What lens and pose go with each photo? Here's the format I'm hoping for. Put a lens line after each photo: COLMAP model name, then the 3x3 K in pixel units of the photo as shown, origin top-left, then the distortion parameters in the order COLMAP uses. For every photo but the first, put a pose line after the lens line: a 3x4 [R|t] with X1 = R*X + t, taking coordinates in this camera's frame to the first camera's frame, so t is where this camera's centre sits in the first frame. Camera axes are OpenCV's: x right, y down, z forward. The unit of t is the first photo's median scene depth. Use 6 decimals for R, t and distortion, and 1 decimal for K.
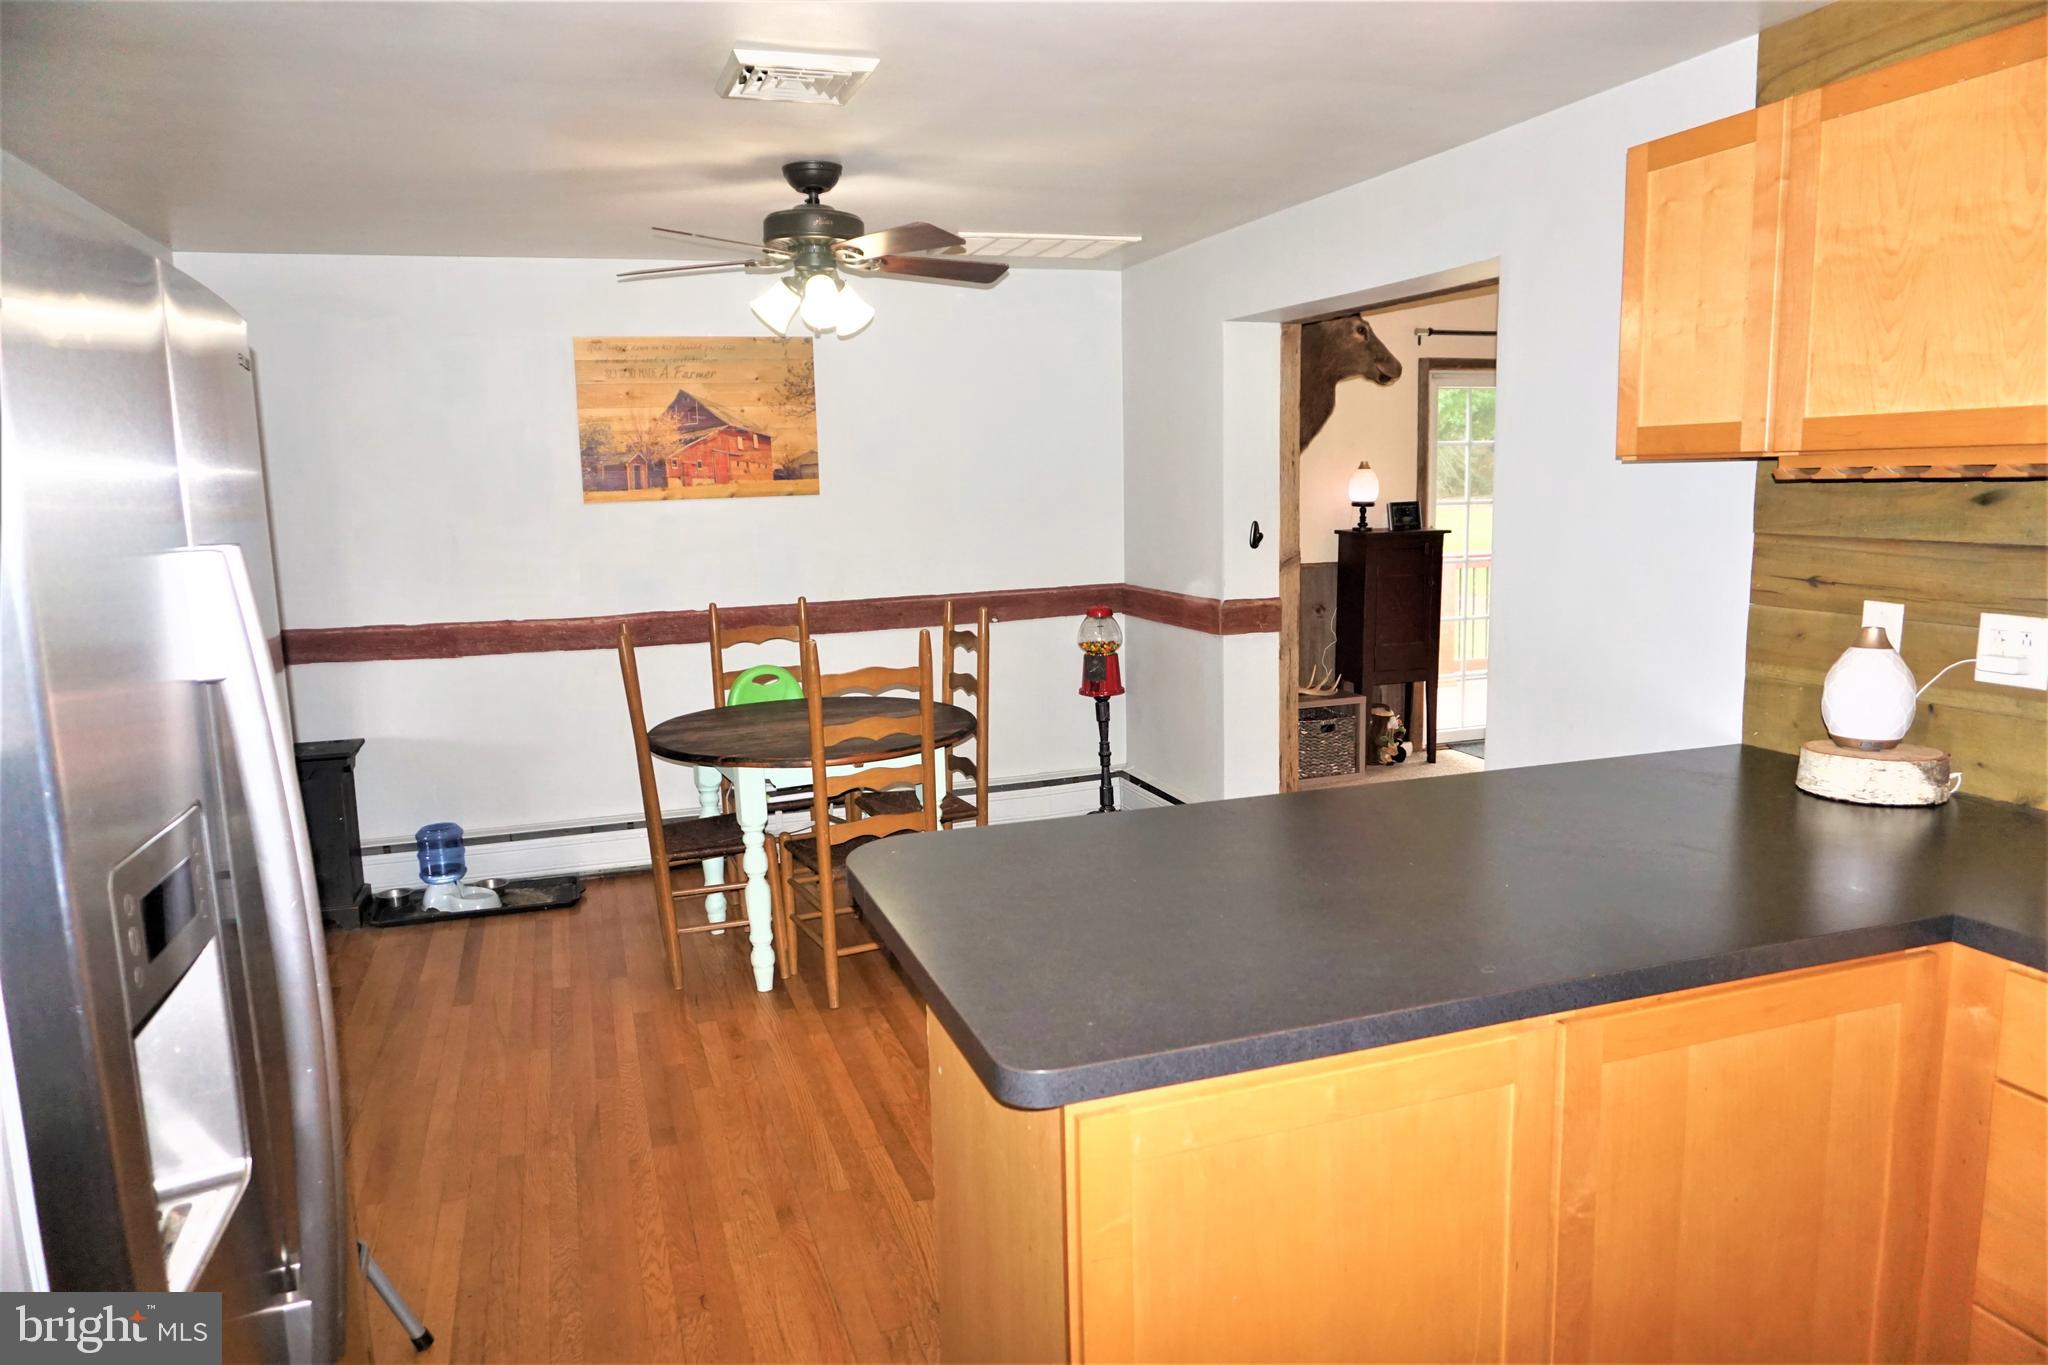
lens RADIAL K [[1363.6, 0, 1021.2], [0, 1363.6, 678.4], [0, 0, 1]] dist [-0.041191, 0.021203]
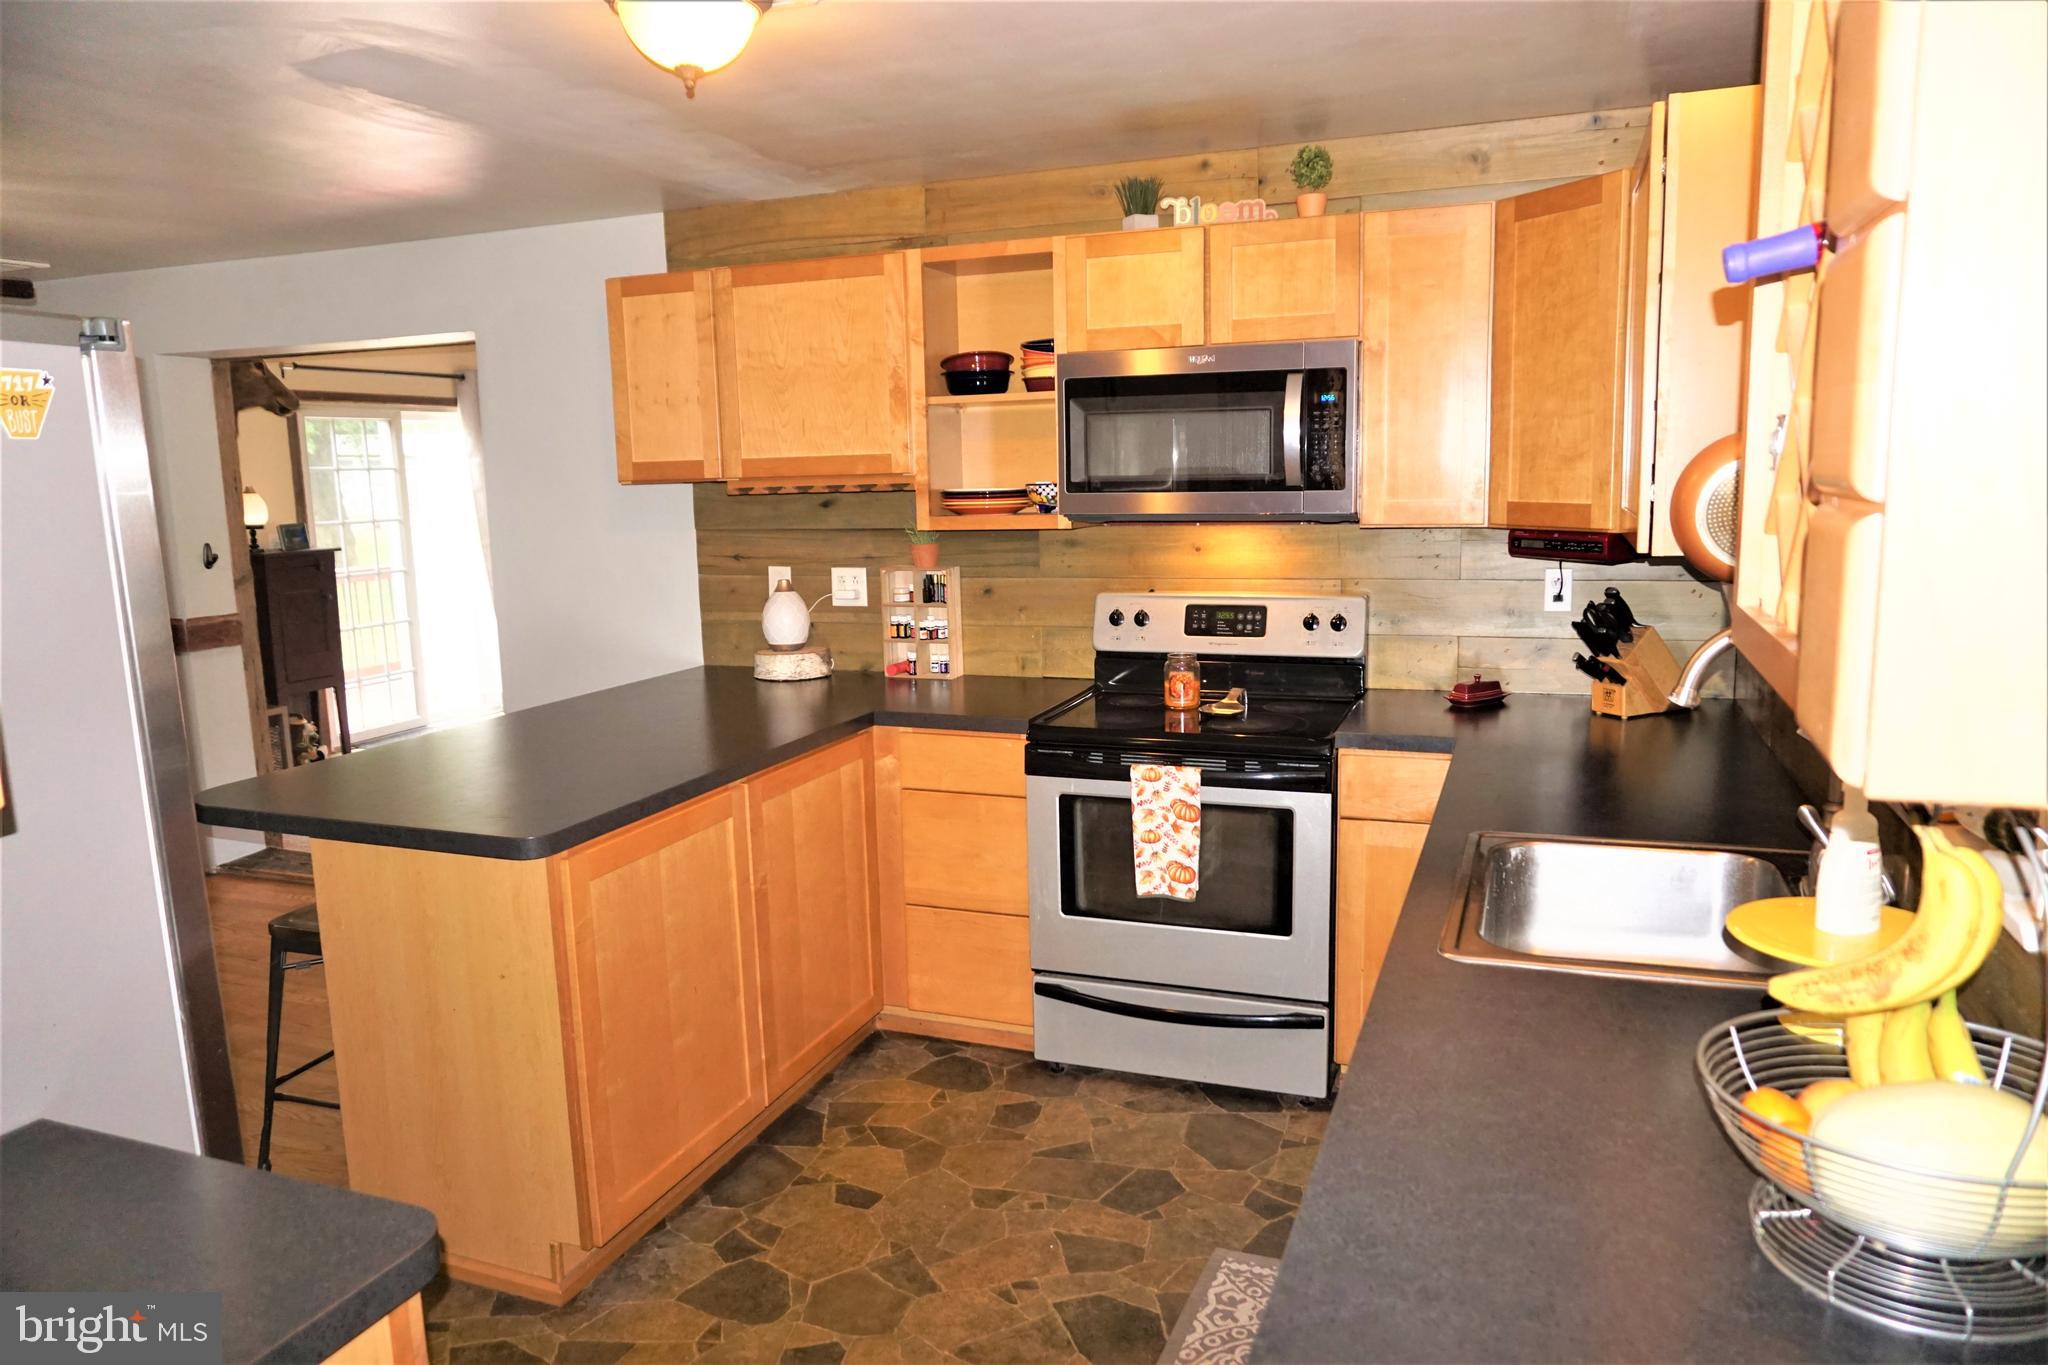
lens RADIAL K [[1363.6, 0, 1032.3], [0, 1363.6, 695.8], [0, 0, 1]] dist [-0.041191, 0.021203]
pose [[0.627656, -0.120164, 0.769161, -0.455500], [0.123094, 0.990905, 0.054358, 0.046459], [-0.768697, 0.060561, 0.636739, -0.300730]]
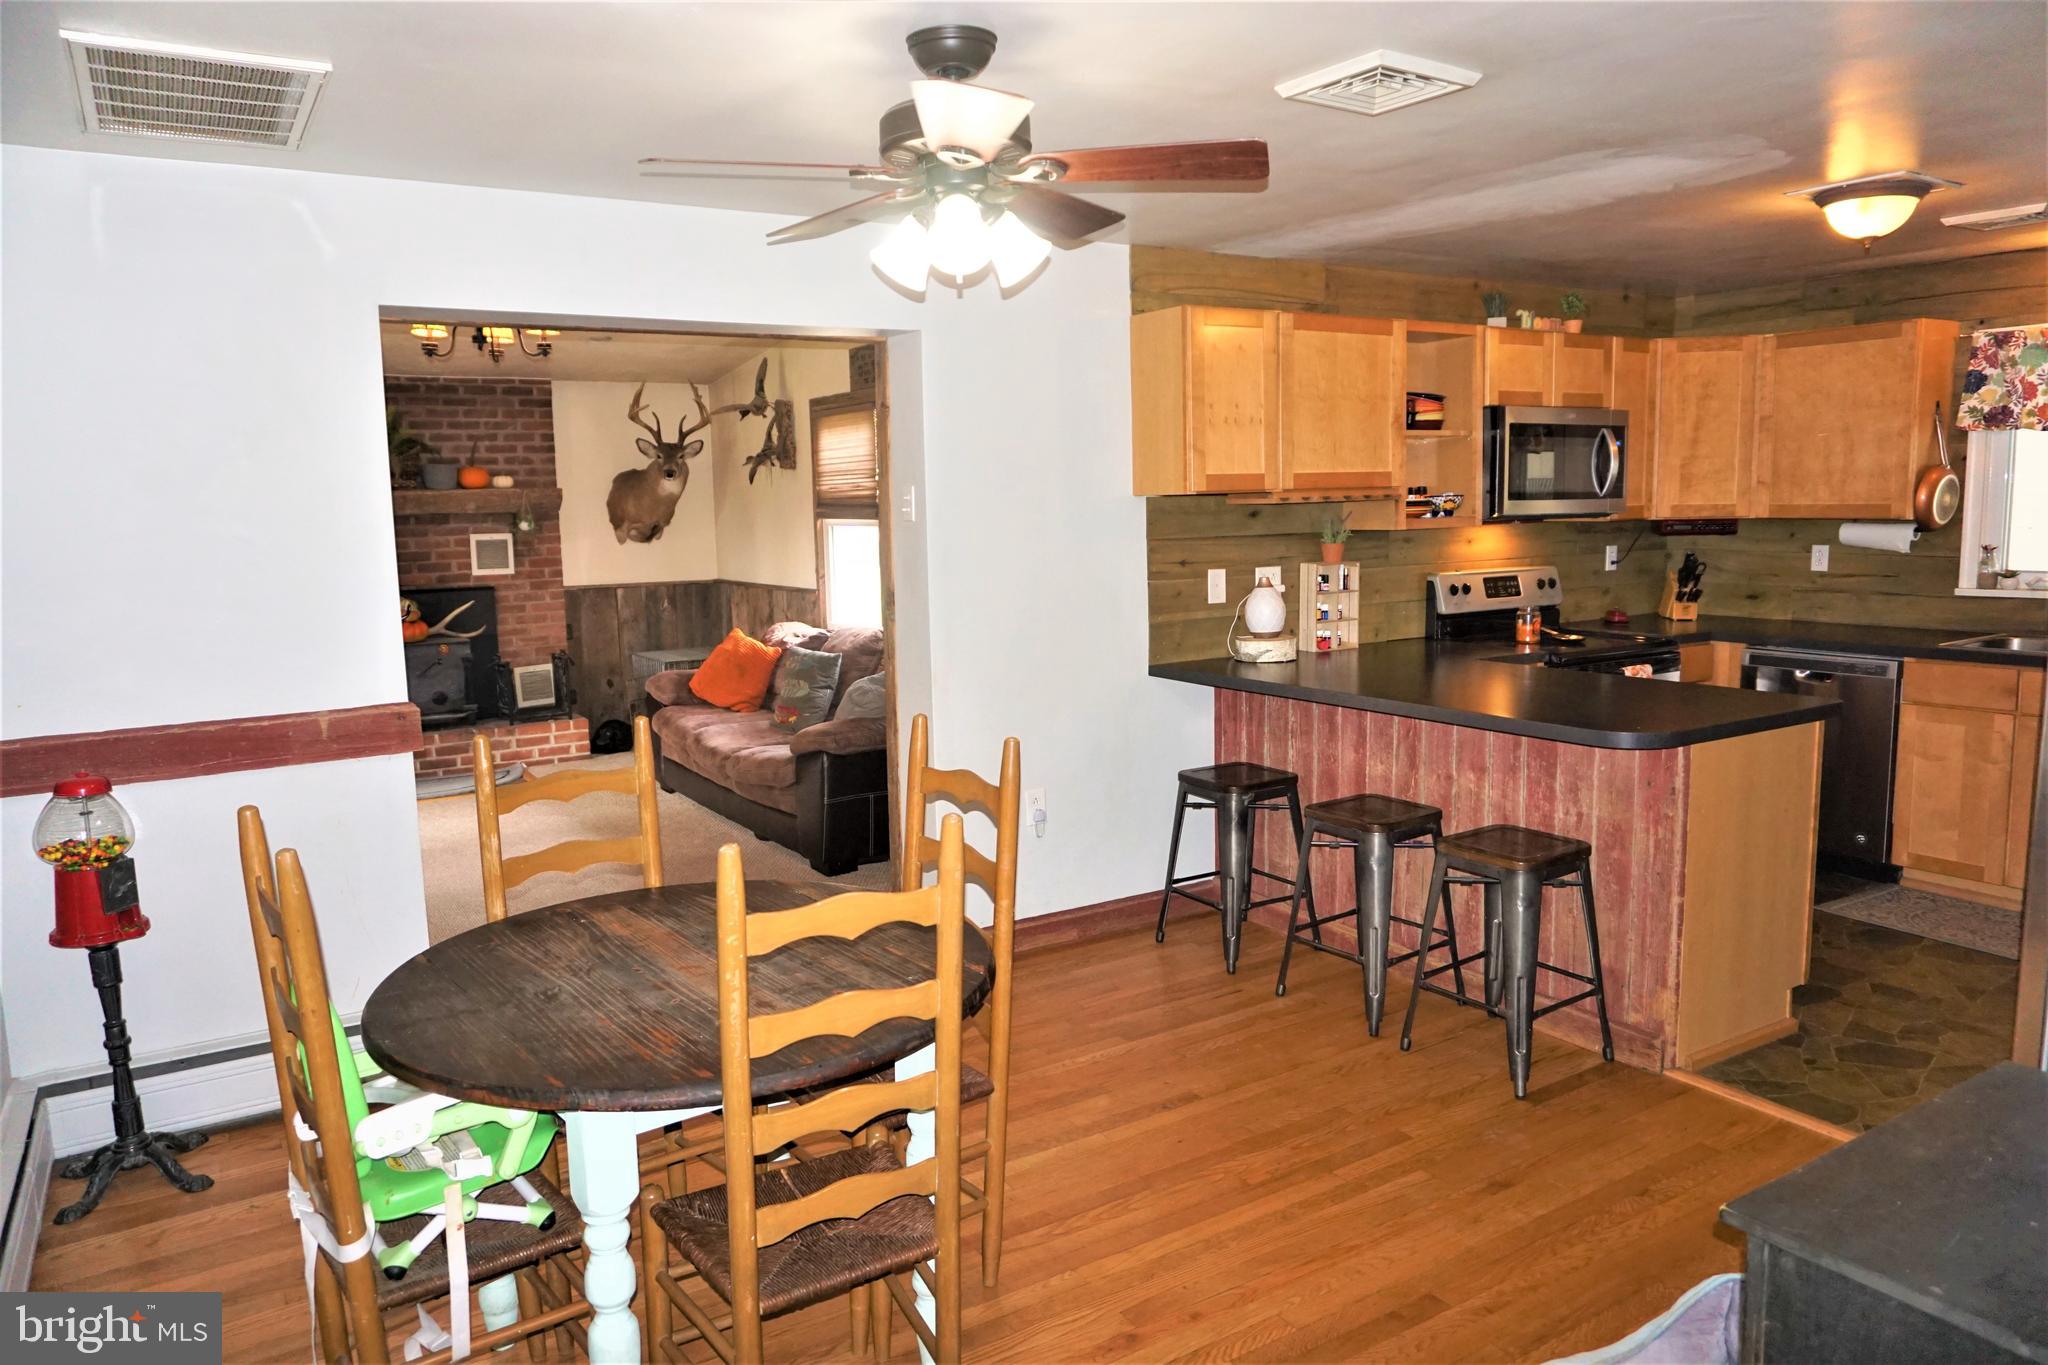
lens RADIAL K [[1363.6, 0, 1027.5], [0, 1363.6, 682.4], [0, 0, 1]] dist [-0.041191, 0.021203]
pose [[-0.229594, -0.101739, 0.967954, -1.110232], [0.171318, 0.974769, 0.143091, -0.205703], [-0.958090, 0.198681, -0.206371, 1.549520]]
